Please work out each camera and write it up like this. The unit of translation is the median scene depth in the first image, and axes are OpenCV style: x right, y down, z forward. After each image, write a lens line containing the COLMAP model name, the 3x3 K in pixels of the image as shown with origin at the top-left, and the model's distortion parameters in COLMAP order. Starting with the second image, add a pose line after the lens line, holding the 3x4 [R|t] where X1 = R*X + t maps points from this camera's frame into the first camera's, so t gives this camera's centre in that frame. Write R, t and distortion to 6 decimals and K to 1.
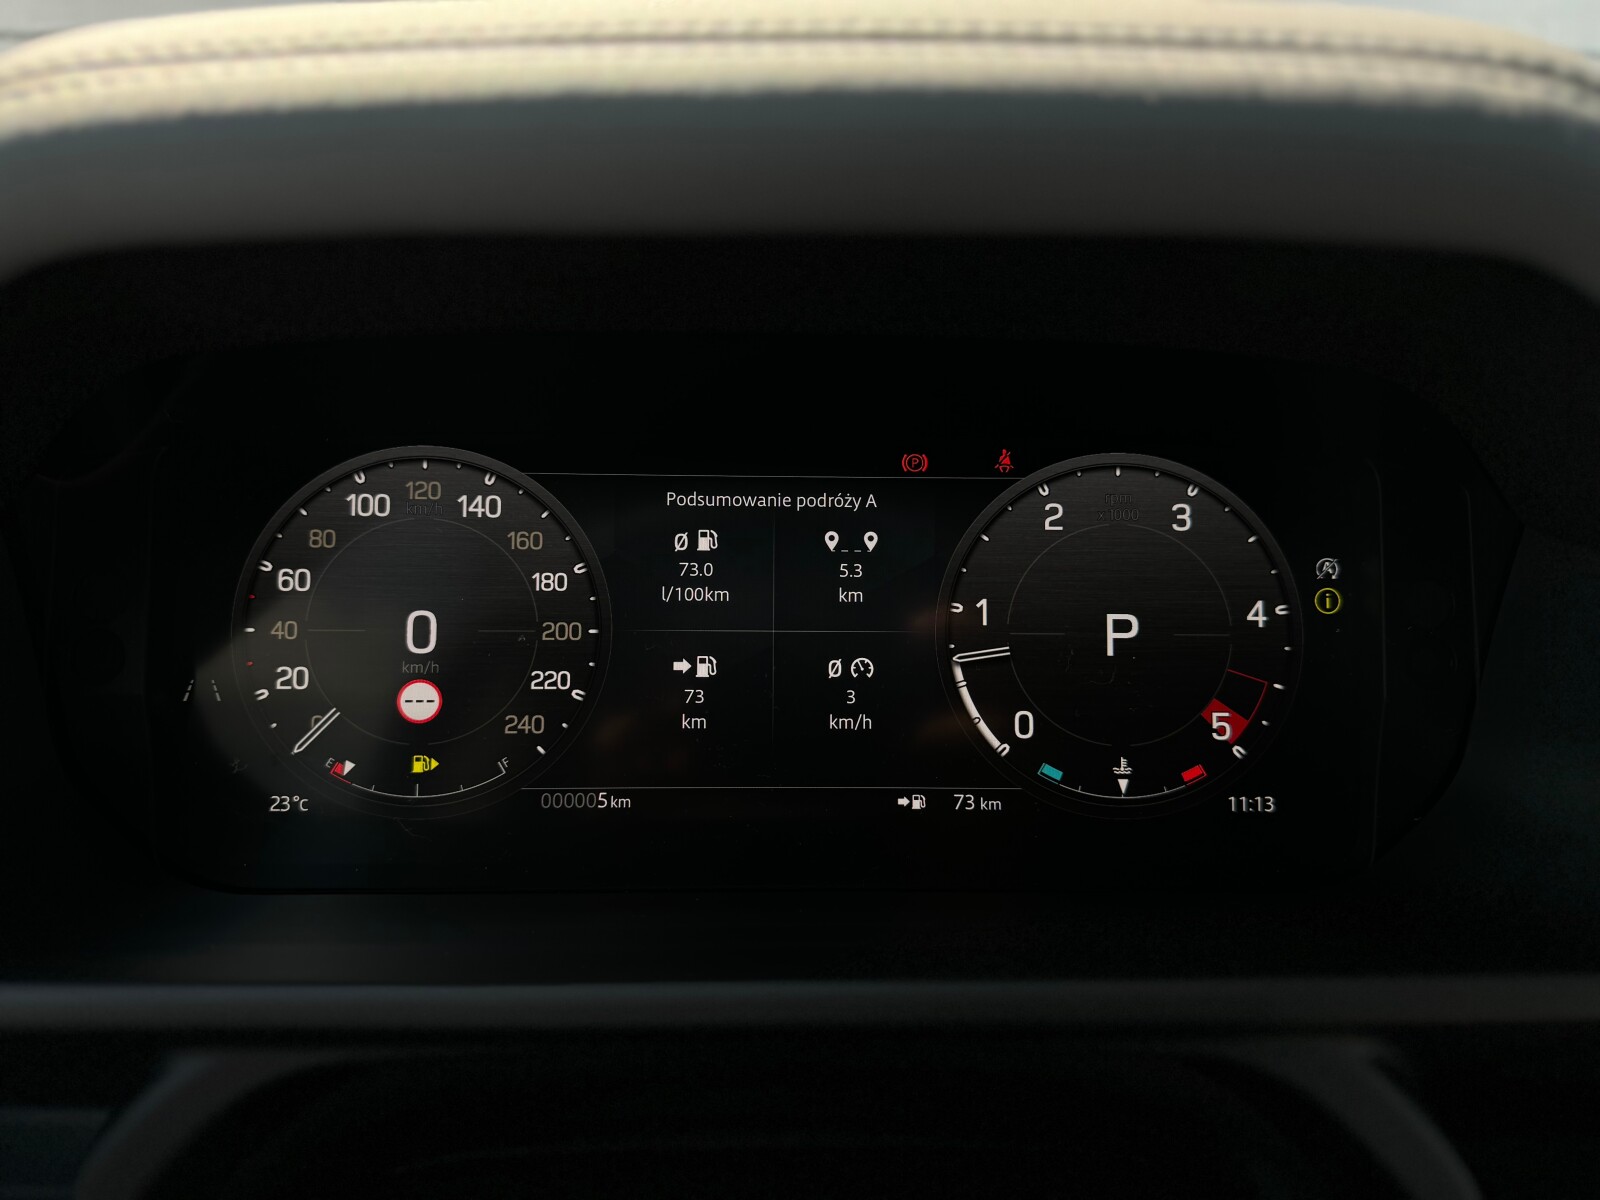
lens RADIAL K [[1133.8, 0, 800.0], [0, 1133.8, 600.0], [0, 0, 1]] dist [0.171347, -0.386687]
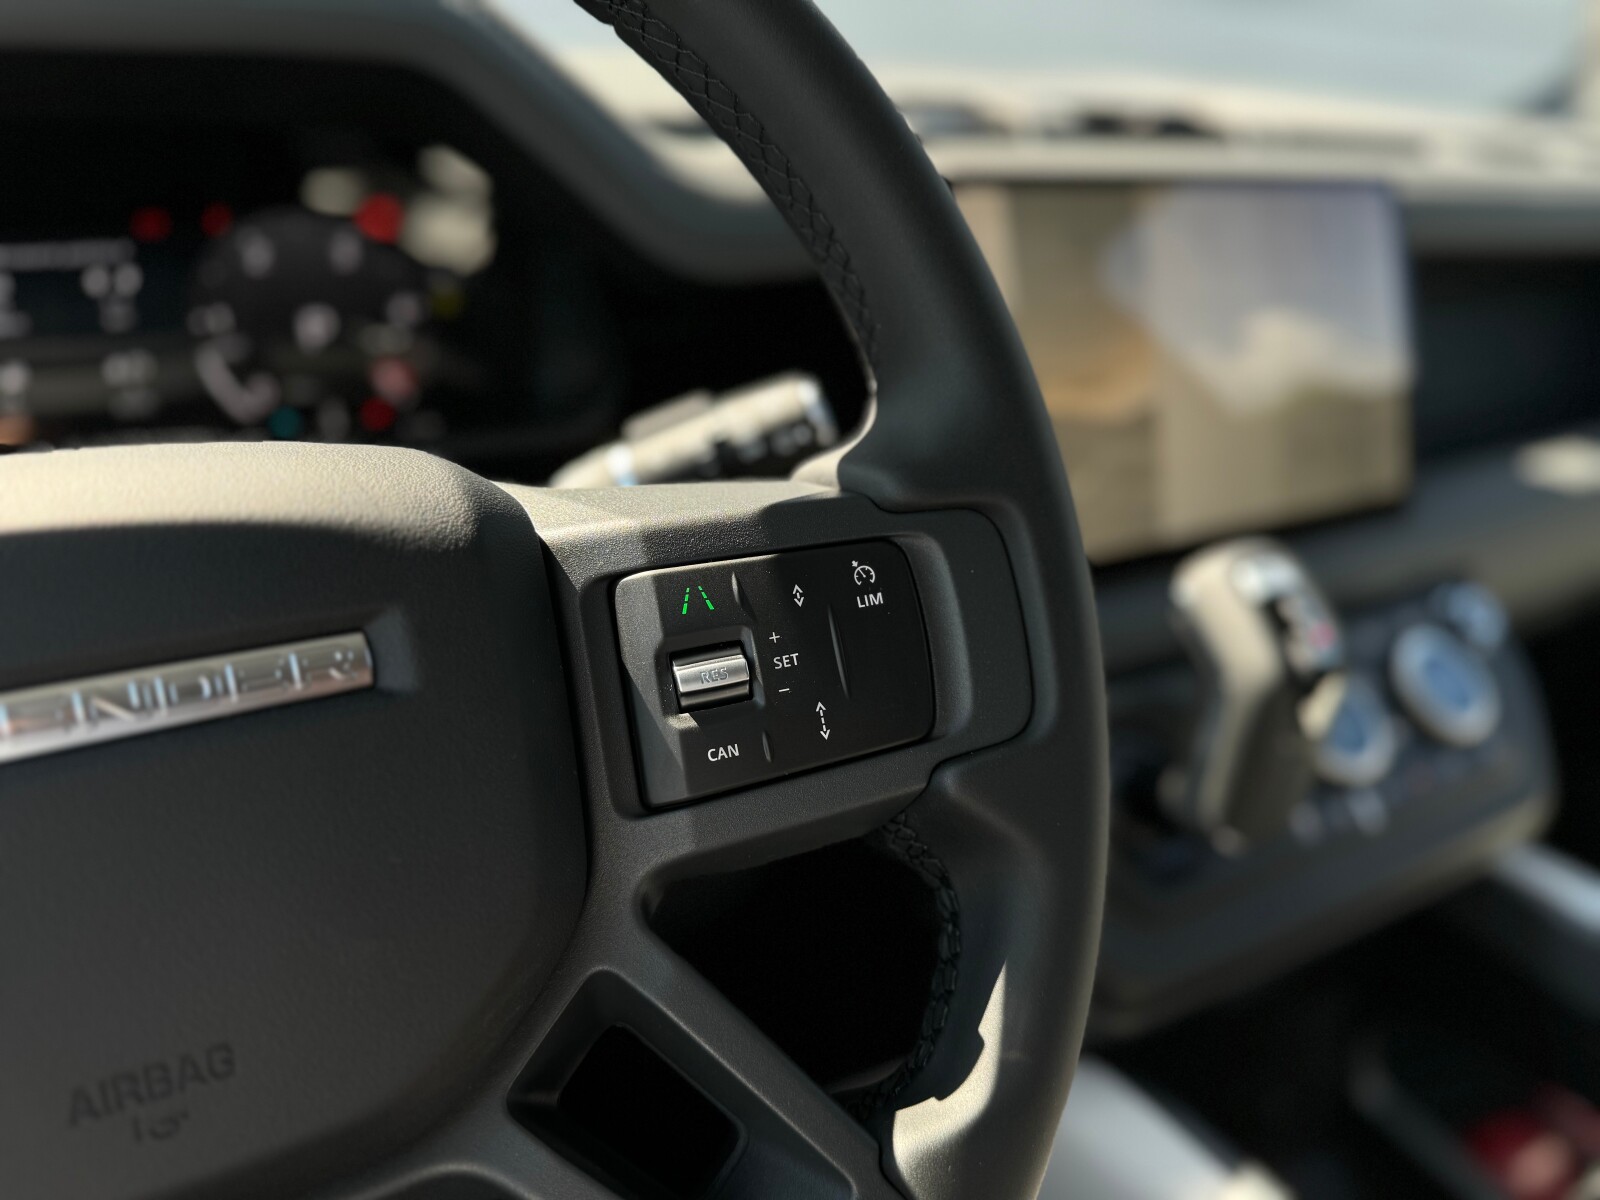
lens RADIAL K [[1139.6, 0, 800.0], [0, 1139.6, 600.0], [0, 0, 1]] dist [0.076683, -0.130955]
pose [[0.881443, -0.180564, 0.436411, 0.102258], [0.148319, 0.983113, 0.107194, 0.317216], [-0.448397, -0.029758, 0.893339, -0.721510]]
